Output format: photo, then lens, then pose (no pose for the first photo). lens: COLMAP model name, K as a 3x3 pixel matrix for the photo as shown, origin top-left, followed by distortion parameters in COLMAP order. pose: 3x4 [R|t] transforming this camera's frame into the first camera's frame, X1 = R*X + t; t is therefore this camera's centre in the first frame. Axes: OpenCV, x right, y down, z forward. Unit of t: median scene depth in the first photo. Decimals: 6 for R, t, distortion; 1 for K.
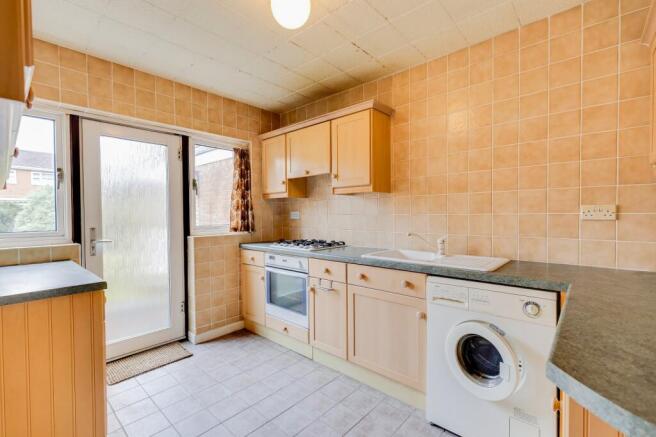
lens RADIAL K [[294.0, 0, 328.7], [0, 294.0, 219.7], [0, 0, 1]] dist [-0.000543, -0.000507]
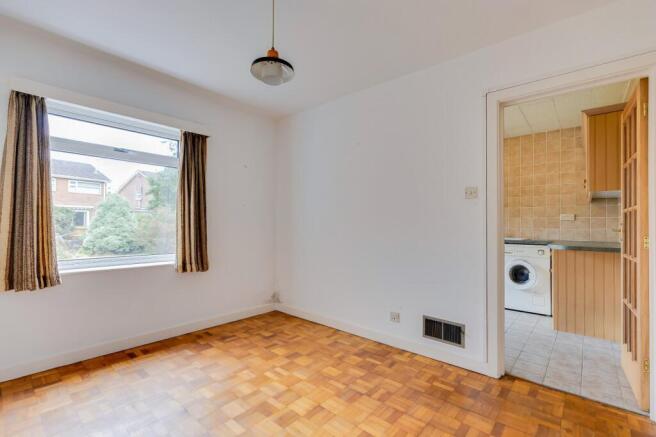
lens RADIAL K [[294.0, 0, 328.5], [0, 294.0, 222.5], [0, 0, 1]] dist [-0.000543, -0.000507]
pose [[0.999702, 0.013628, 0.020239, -0.888564], [-0.013113, 0.999591, -0.025404, 0.087021], [-0.020577, 0.025131, 0.999472, -1.116728]]
